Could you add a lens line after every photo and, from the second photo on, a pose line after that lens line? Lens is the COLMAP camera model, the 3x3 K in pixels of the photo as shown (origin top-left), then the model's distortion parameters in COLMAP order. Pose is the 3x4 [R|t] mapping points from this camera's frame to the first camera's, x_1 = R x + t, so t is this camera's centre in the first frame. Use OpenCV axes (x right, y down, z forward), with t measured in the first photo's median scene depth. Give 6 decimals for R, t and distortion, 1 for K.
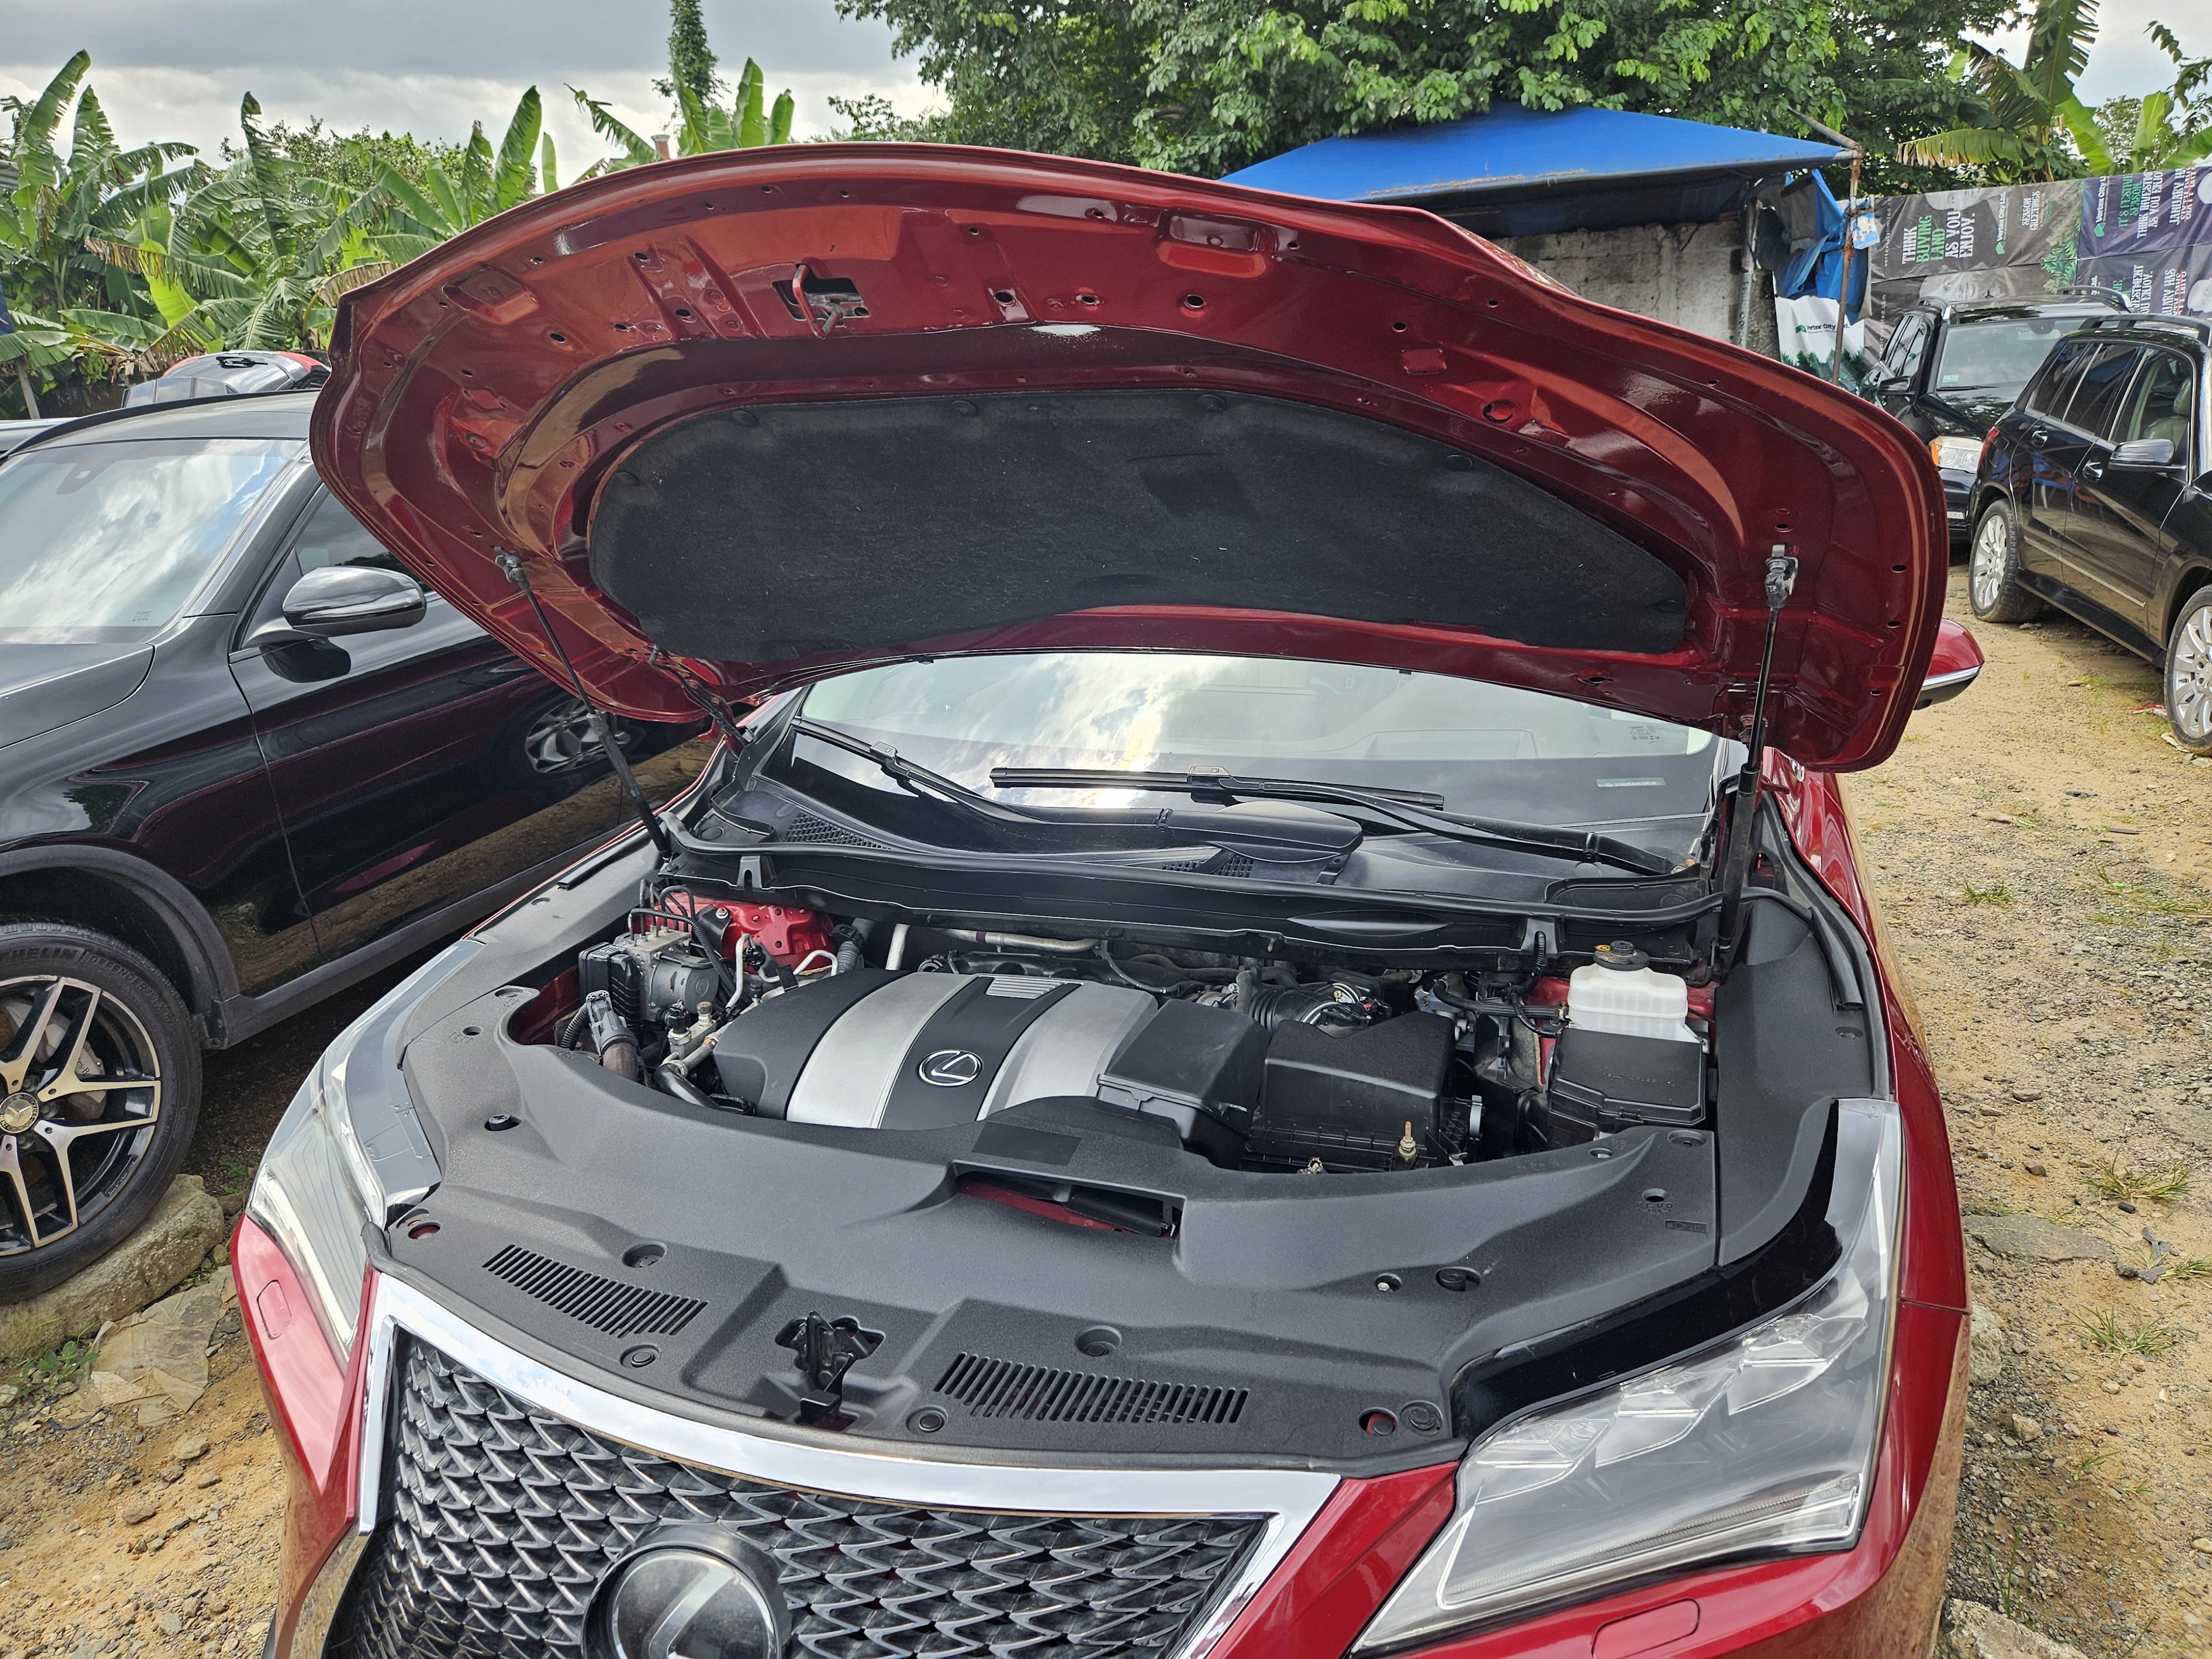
lens RADIAL K [[1485.0, 0, 1075.1], [0, 1485.0, 827.2], [0, 0, 1]] dist [0.044134, -0.037112]
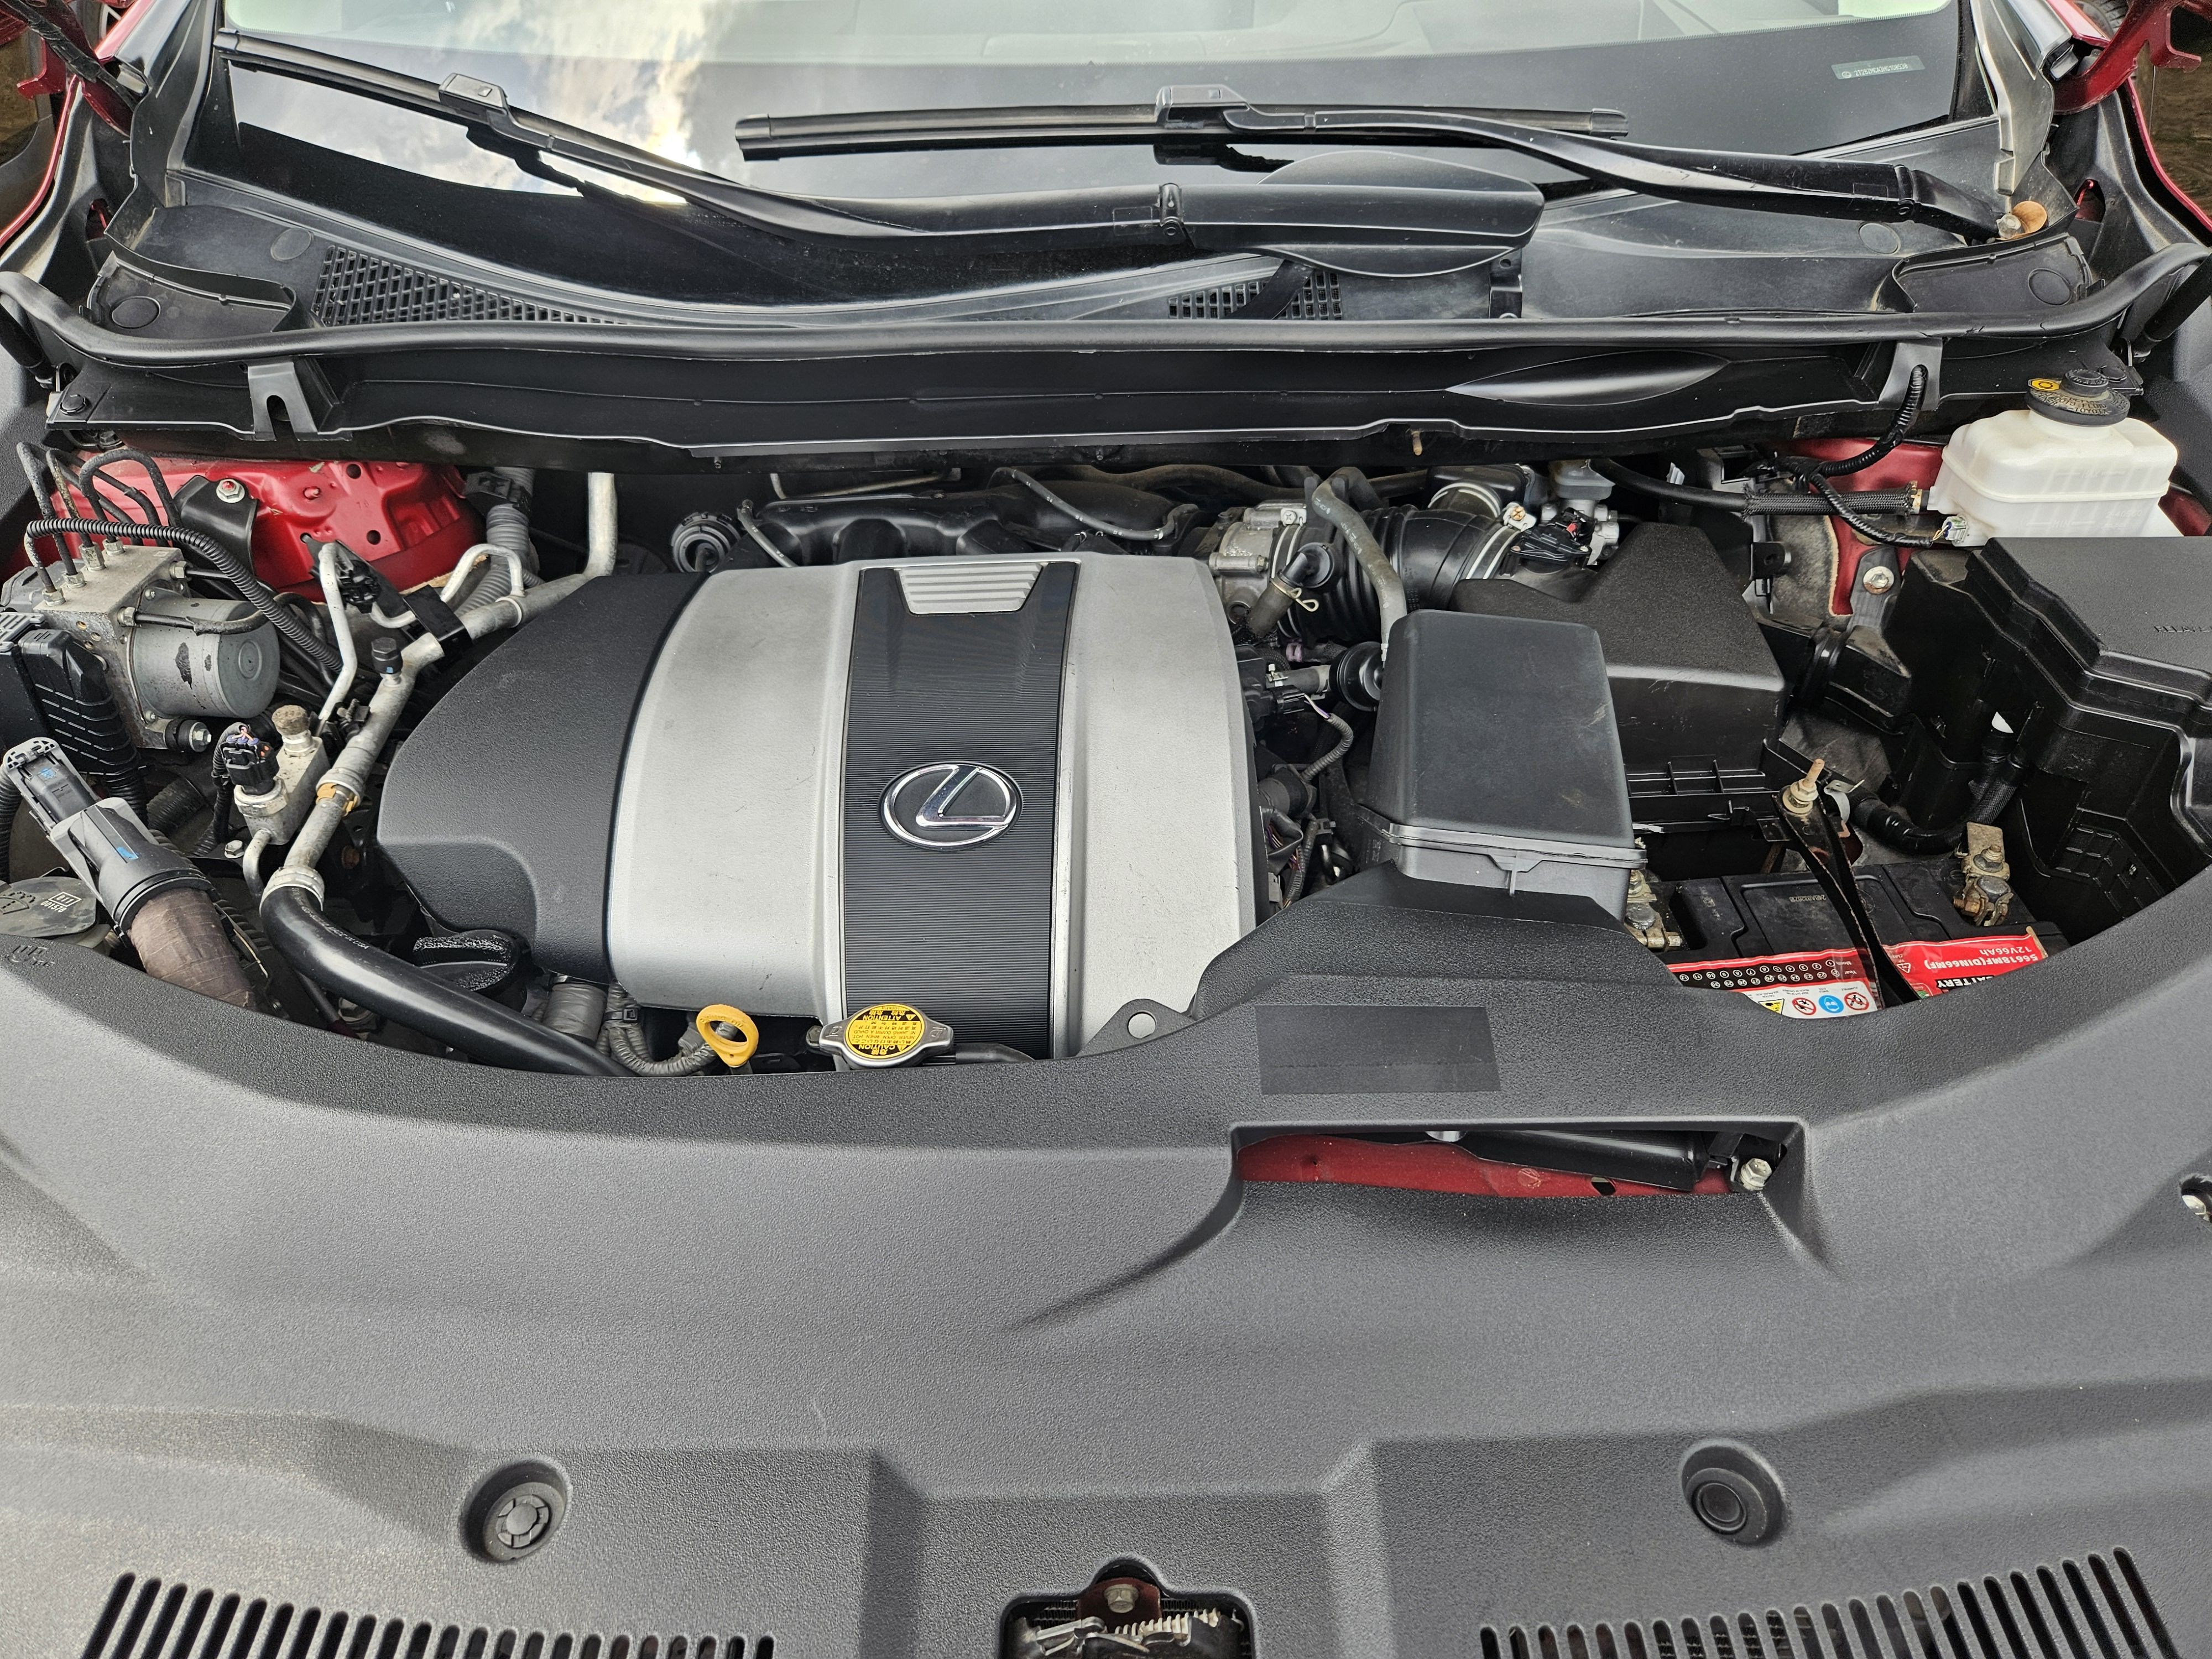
lens RADIAL K [[1485.0, 0, 1075.1], [0, 1485.0, 827.2], [0, 0, 1]] dist [0.044134, -0.037112]
pose [[0.927454, -0.213550, 0.306961, -0.164191], [0.073098, 0.908592, 0.411240, -0.023815], [-0.366723, -0.358968, 0.858287, 0.468659]]
